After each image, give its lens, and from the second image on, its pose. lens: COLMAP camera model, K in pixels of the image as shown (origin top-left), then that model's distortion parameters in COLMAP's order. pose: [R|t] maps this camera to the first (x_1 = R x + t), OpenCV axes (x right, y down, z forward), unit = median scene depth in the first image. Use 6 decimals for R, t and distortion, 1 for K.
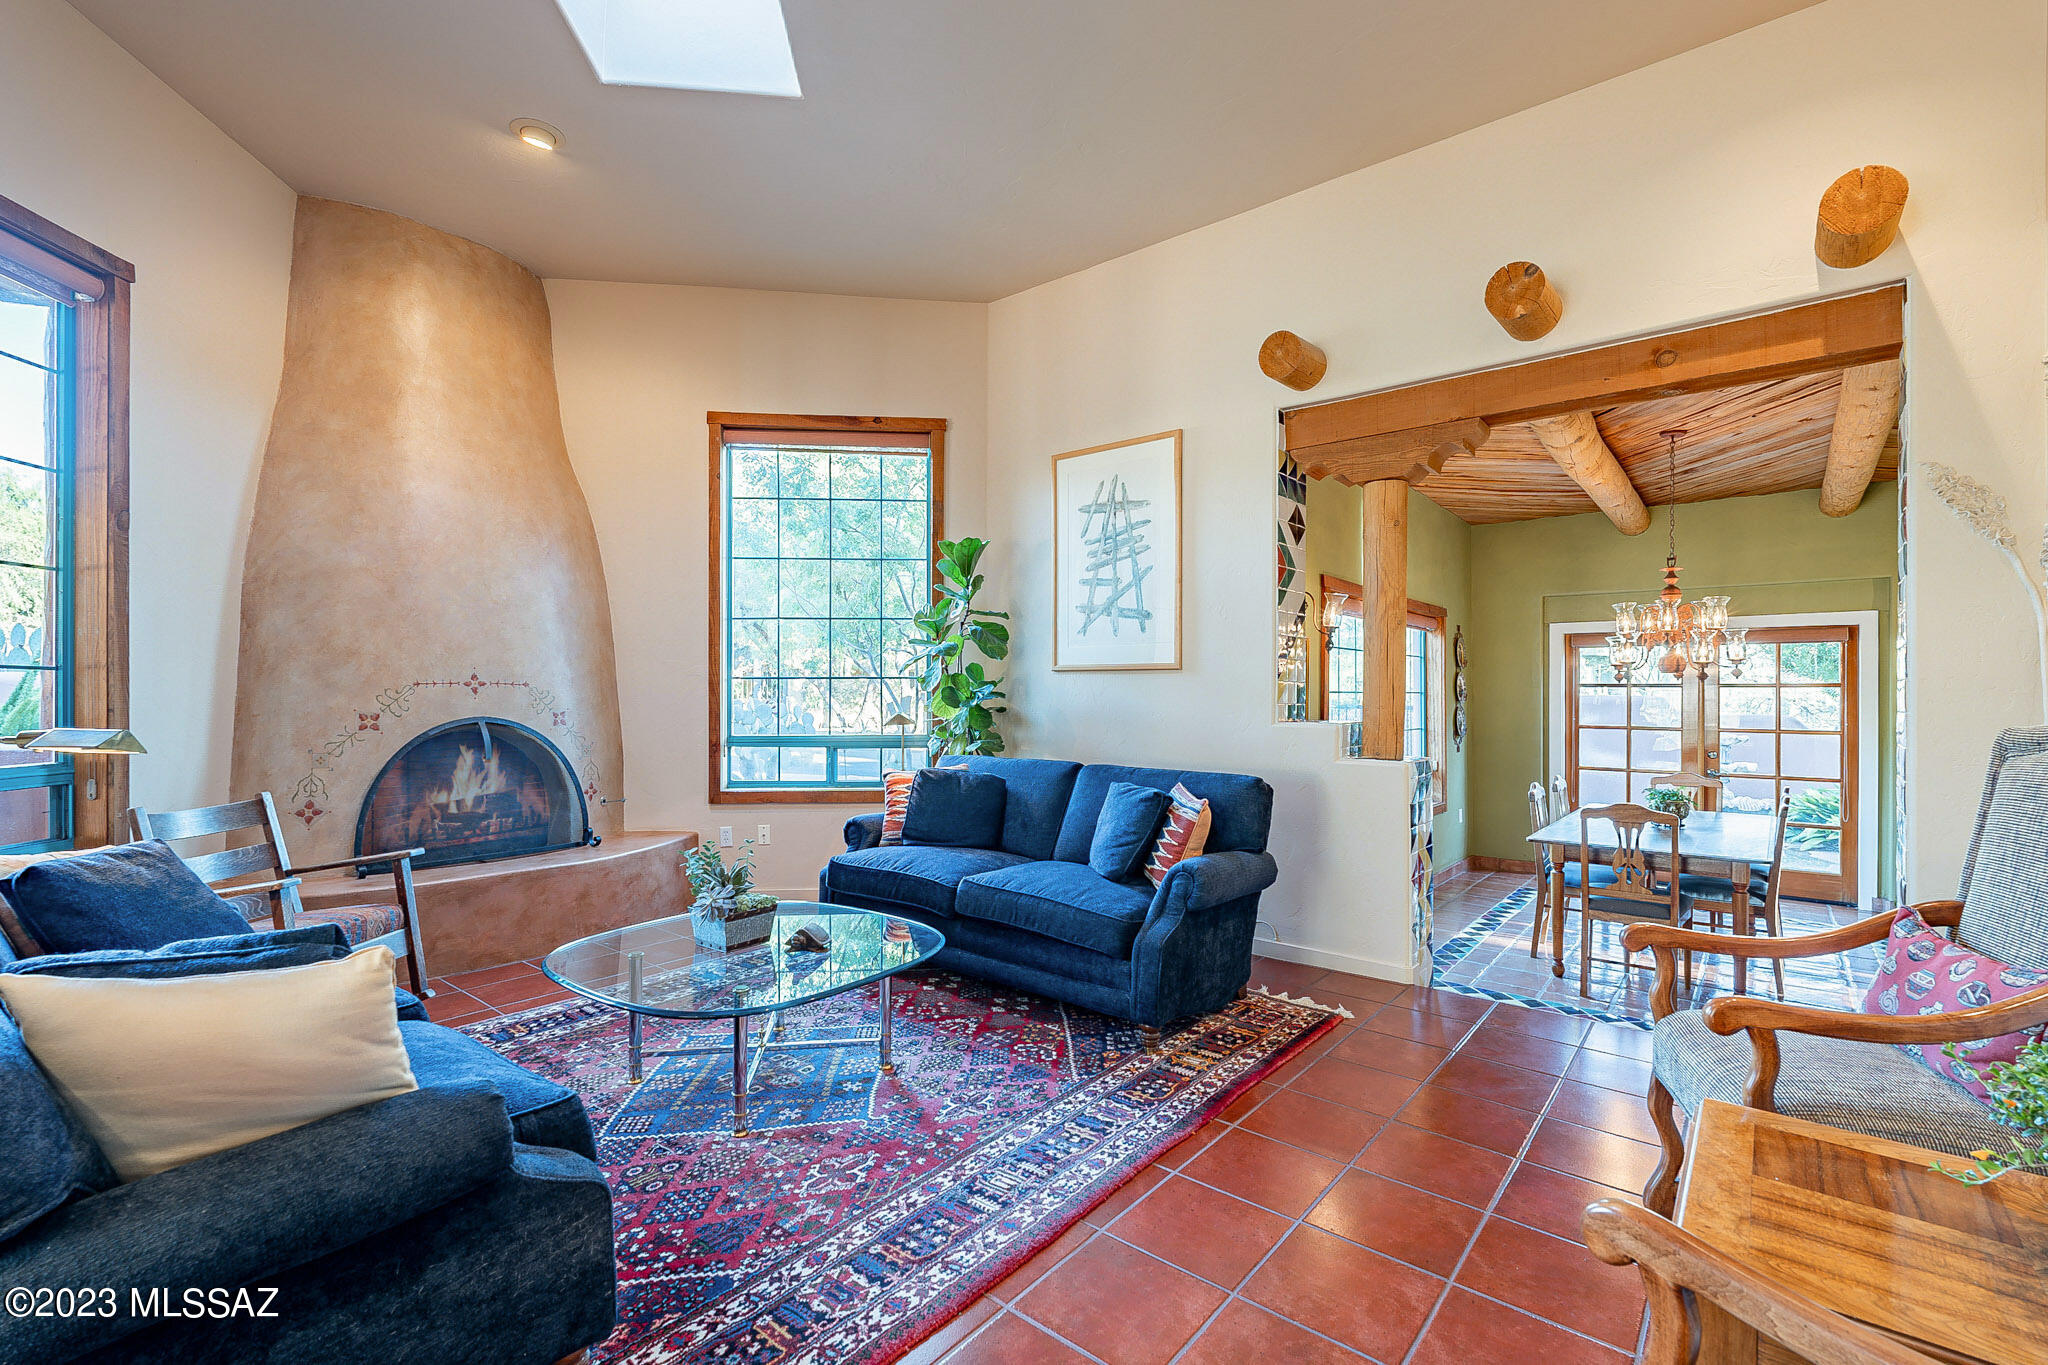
lens RADIAL K [[909.6, 0, 1022.2], [0, 909.6, 690.3], [0, 0, 1]] dist [0.000925, 0.000104]
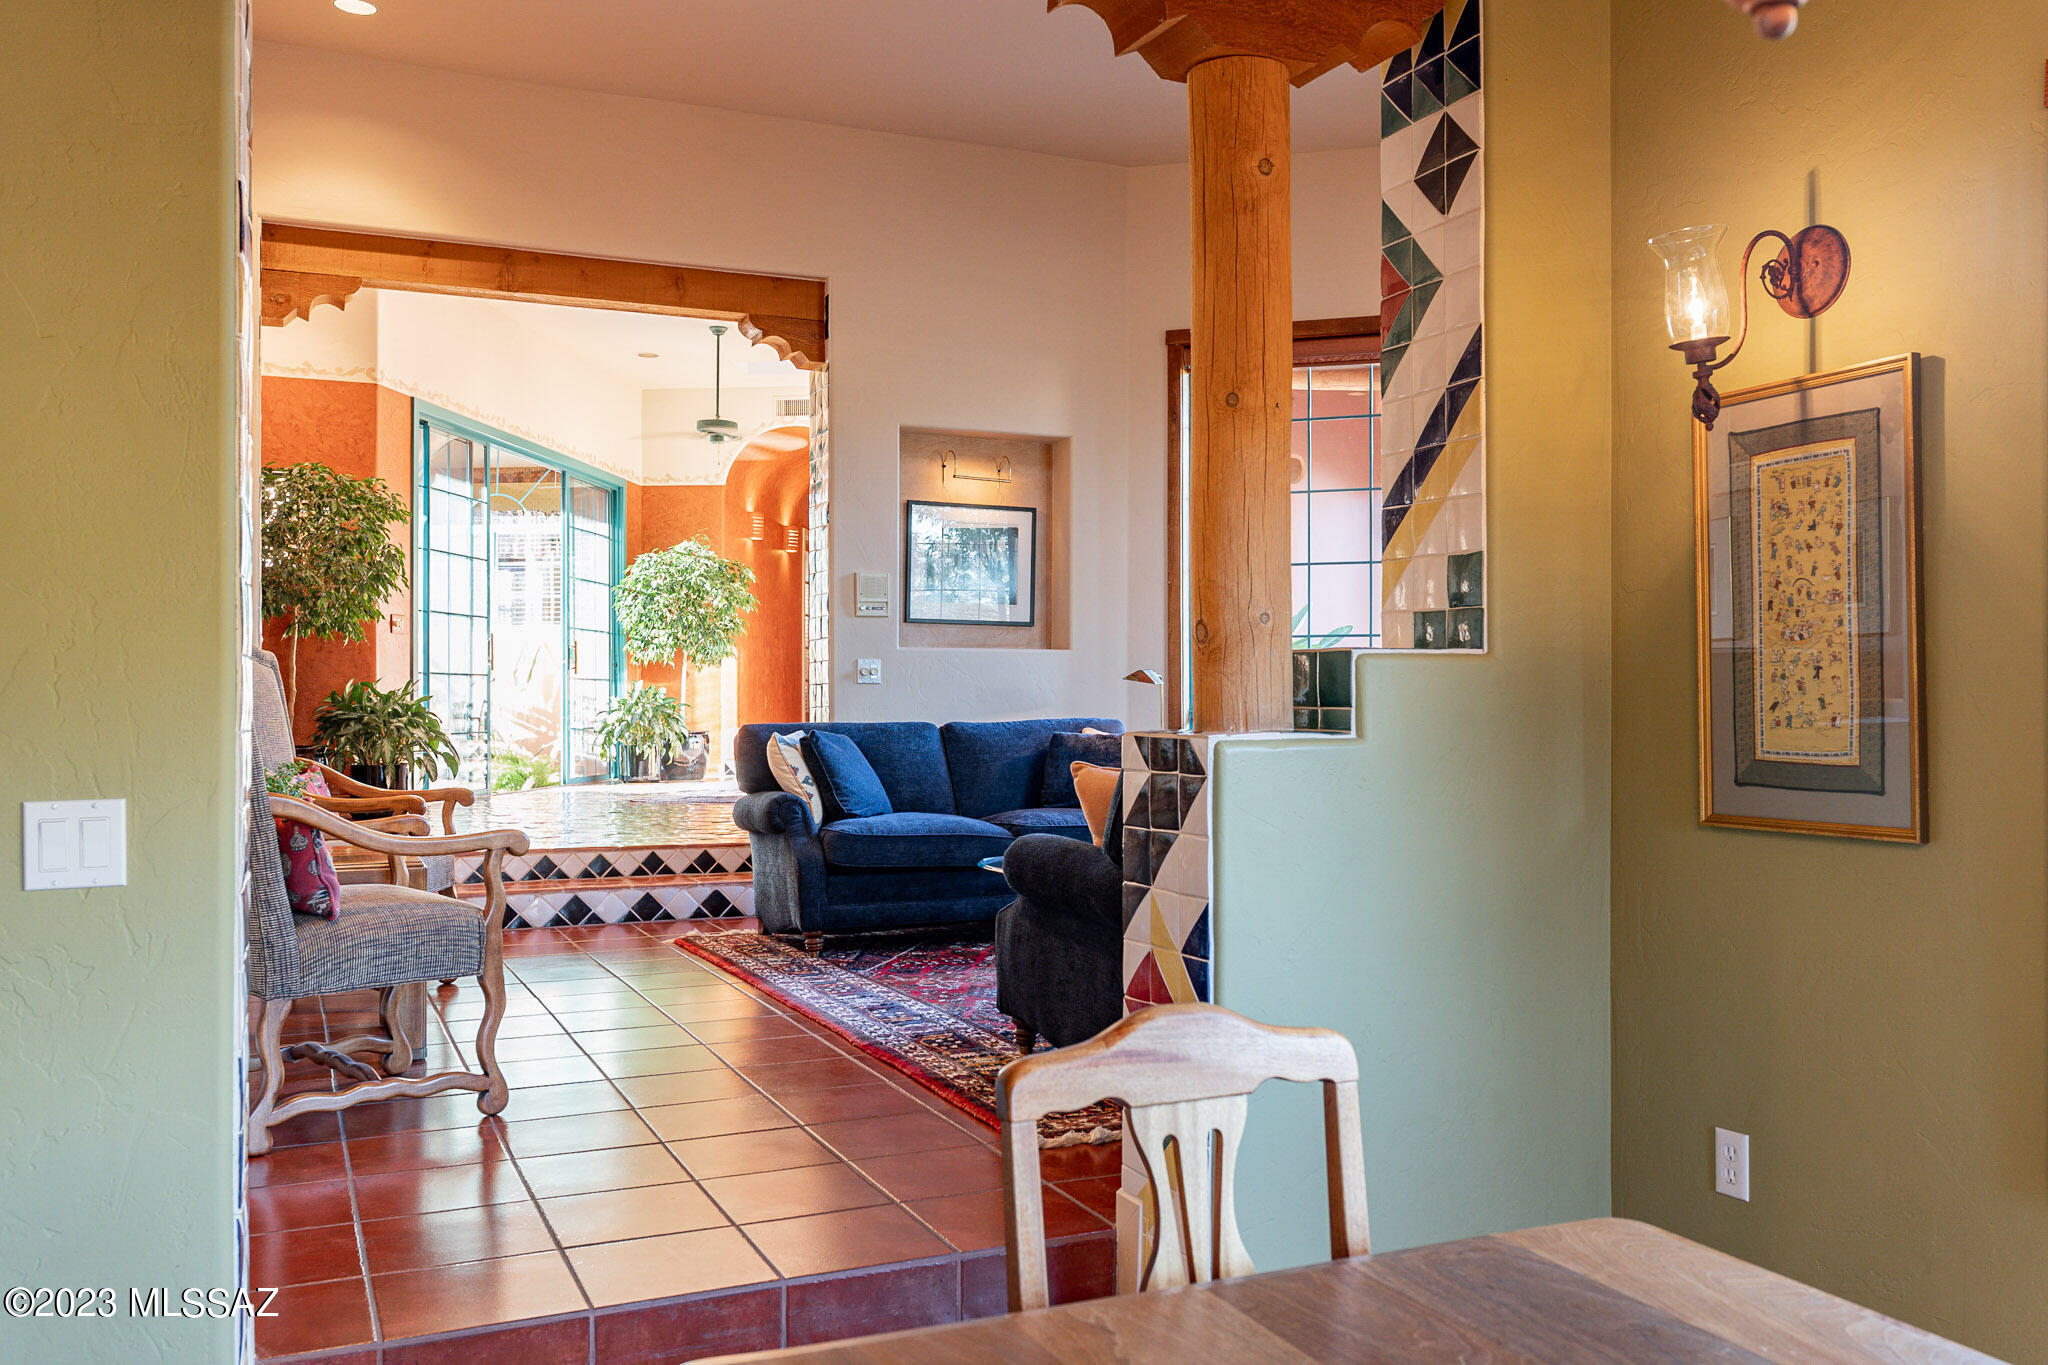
lens RADIAL K [[1681.2, 0, 1024.0], [0, 1681.2, 682.5], [0, 0, 1]] dist [0.000734, 0.003170]
pose [[-0.436435, -0.012011, -0.899656, 0.790616], [-0.005452, 0.999928, -0.010705, 0.019122], [0.899719, 0.000233, -0.436469, 0.879861]]
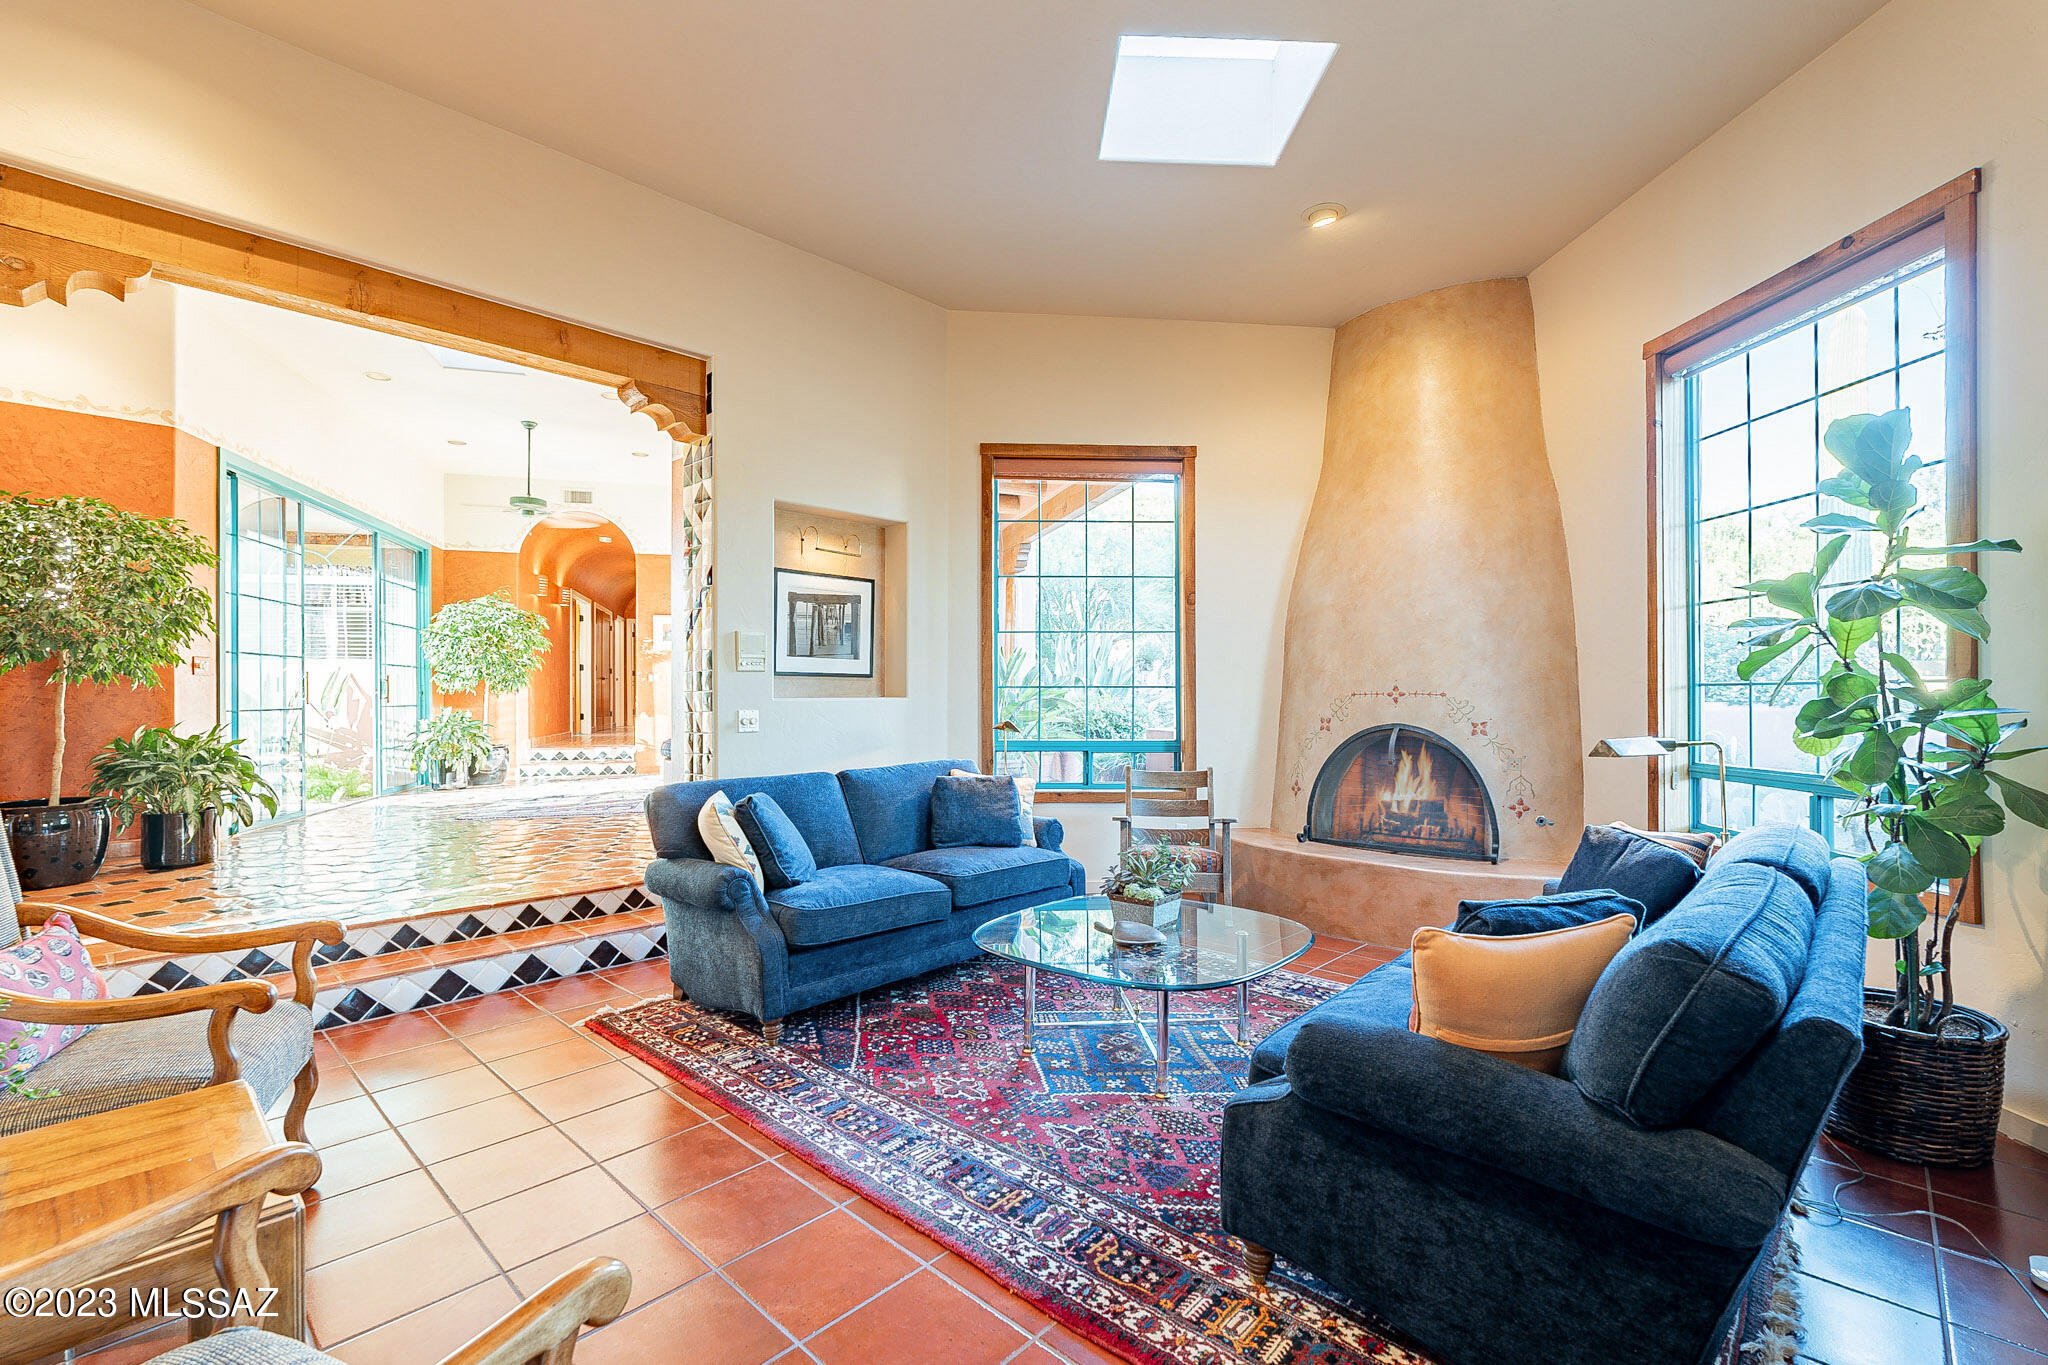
lens RADIAL K [[901.6, 0, 1023.6], [0, 901.6, 689.4], [0, 0, 1]] dist [-0.000188, -0.000498]
pose [[-0.063352, -0.006405, -0.997971, 0.587596], [-0.002216, 0.999978, -0.006277, -0.005577], [0.997989, 0.001814, -0.063365, 0.661915]]
